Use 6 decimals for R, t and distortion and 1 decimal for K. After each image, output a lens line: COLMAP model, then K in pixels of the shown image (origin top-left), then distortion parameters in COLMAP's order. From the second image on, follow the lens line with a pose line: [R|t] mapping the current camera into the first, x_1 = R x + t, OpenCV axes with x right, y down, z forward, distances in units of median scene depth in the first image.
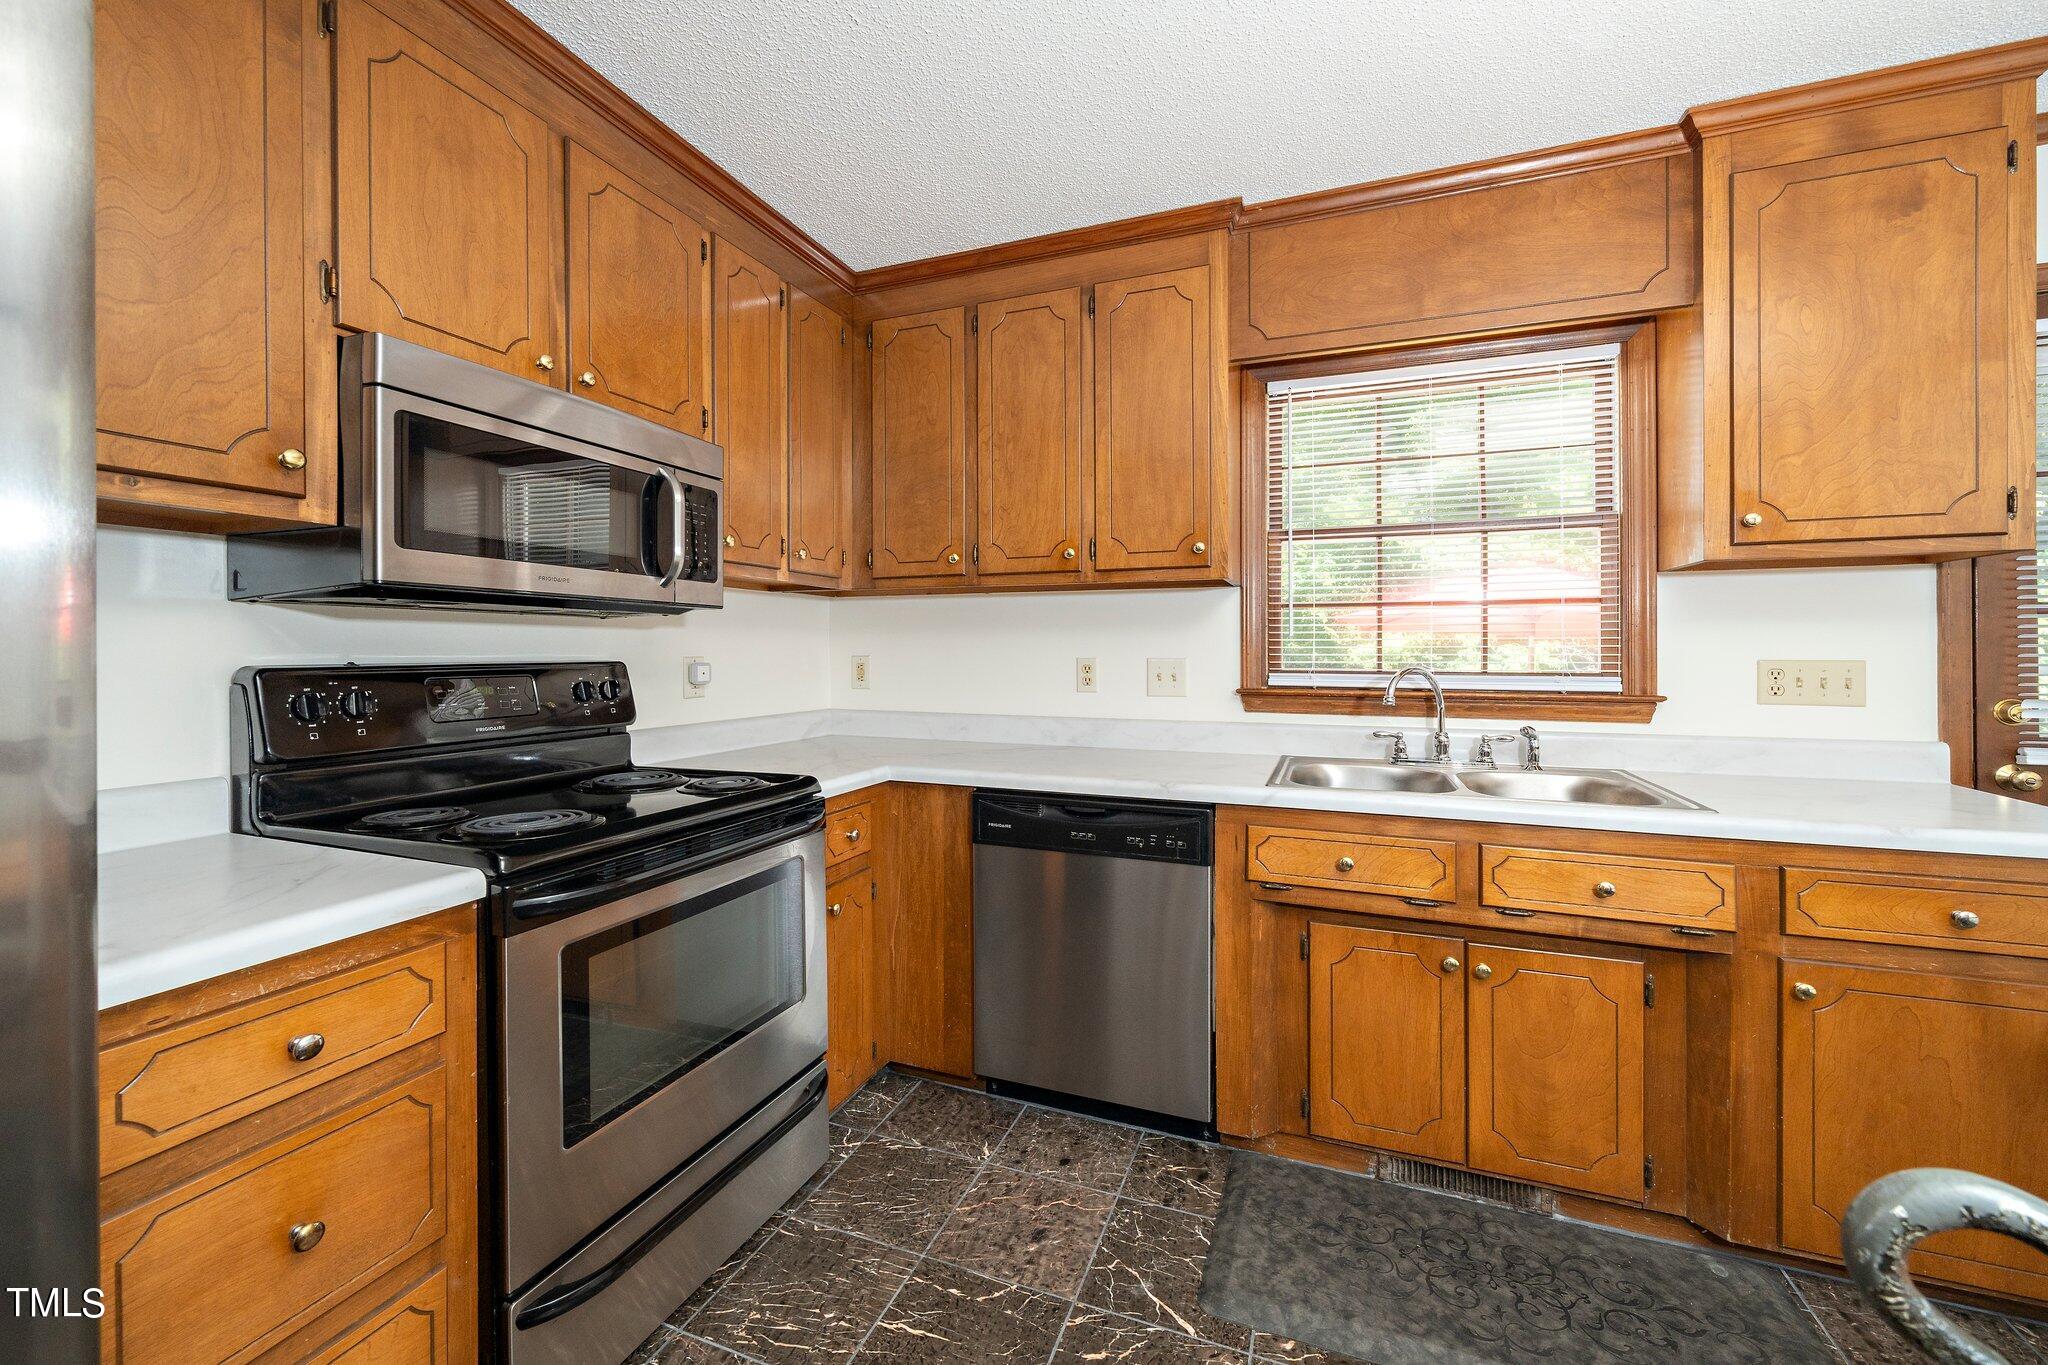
lens RADIAL K [[761.8, 0, 1060.8], [0, 761.8, 650.8], [0, 0, 1]] dist [-0.002212, 0.000140]
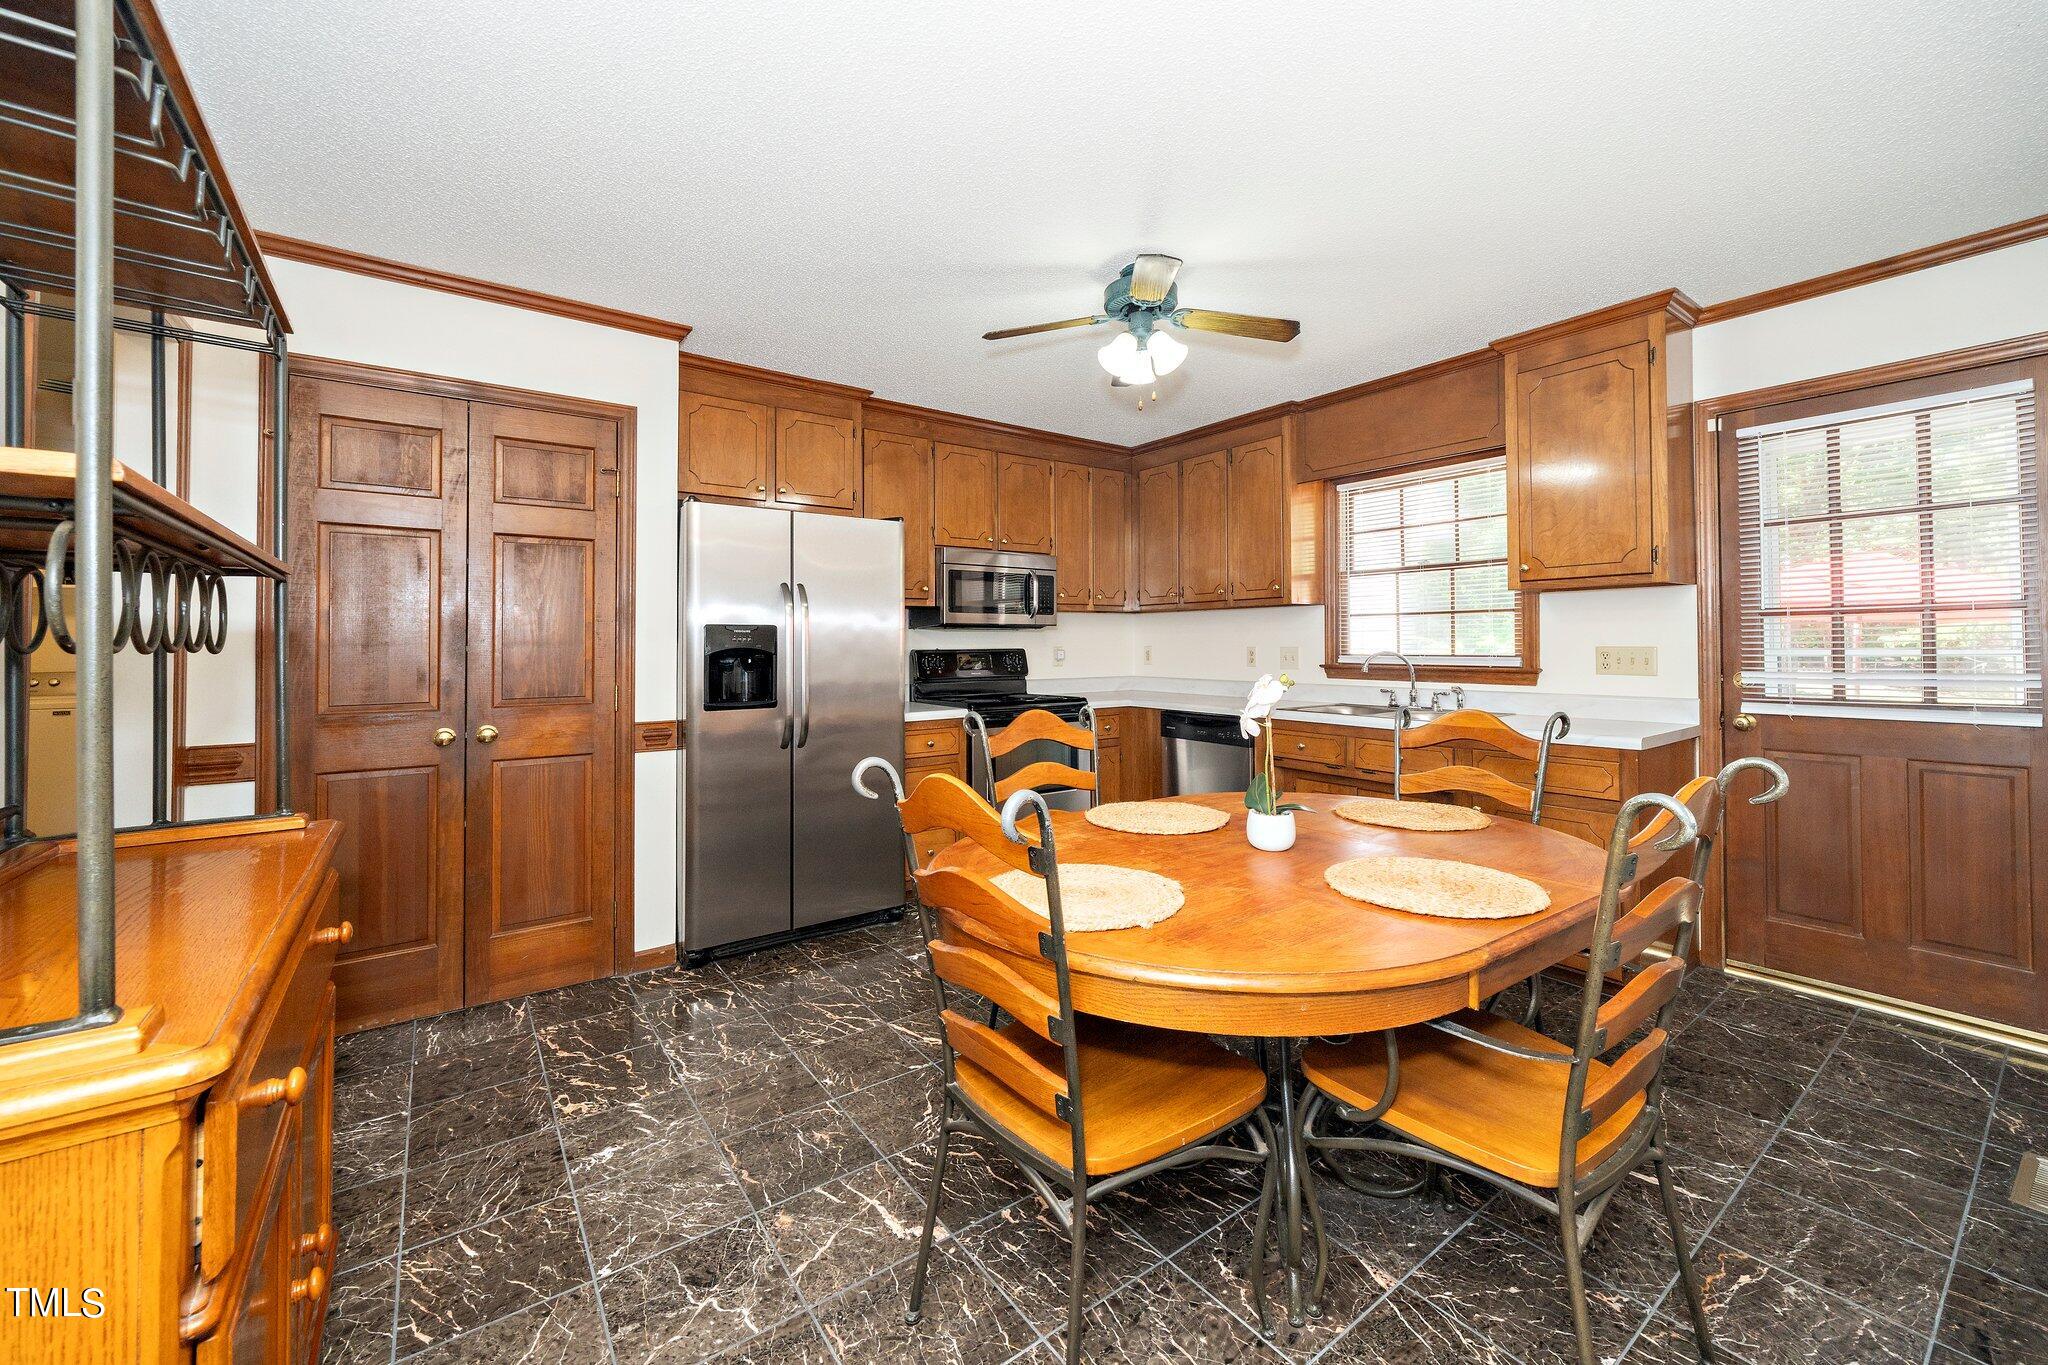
lens RADIAL K [[801.3, 0, 1068.7], [0, 801.3, 629.5], [0, 0, 1]] dist [-0.002181, -0.000434]
pose [[0.839519, -0.013928, -0.543152, 0.914164], [0.004899, 0.999825, -0.018066, 0.000549], [0.543308, 0.012506, 0.839440, -1.030360]]
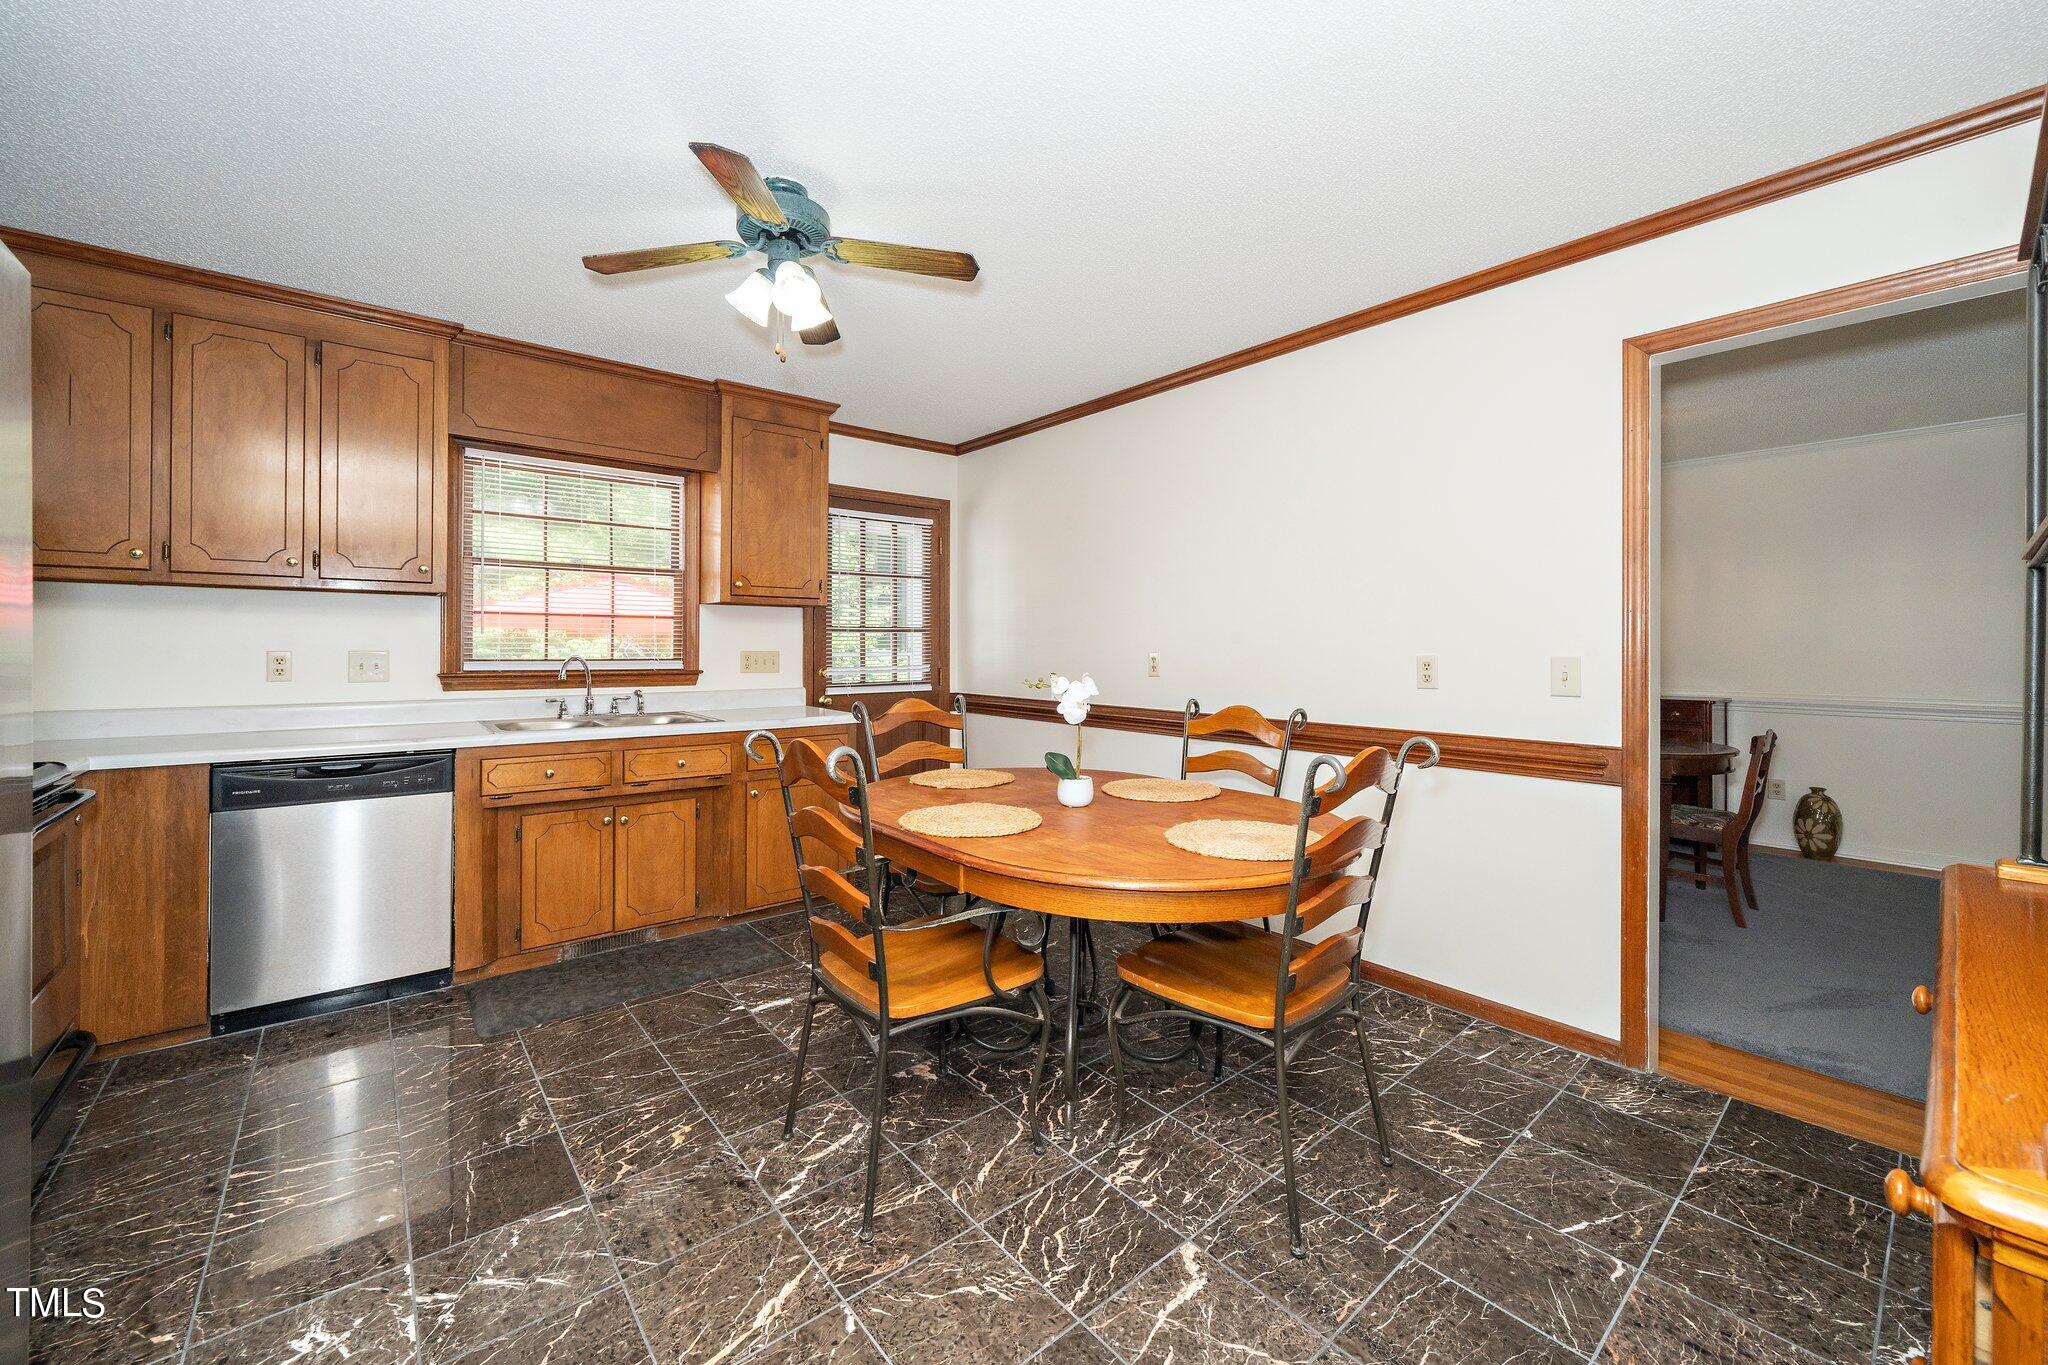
lens RADIAL K [[801.3, 0, 954.9], [0, 801.3, 633.6], [0, 0, 1]] dist [-0.002181, -0.000434]
pose [[0.543308, 0.016845, 0.839365, -0.551445], [-0.003993, 0.999839, -0.017481, 0.000662], [-0.839524, 0.006146, 0.543288, -0.623902]]
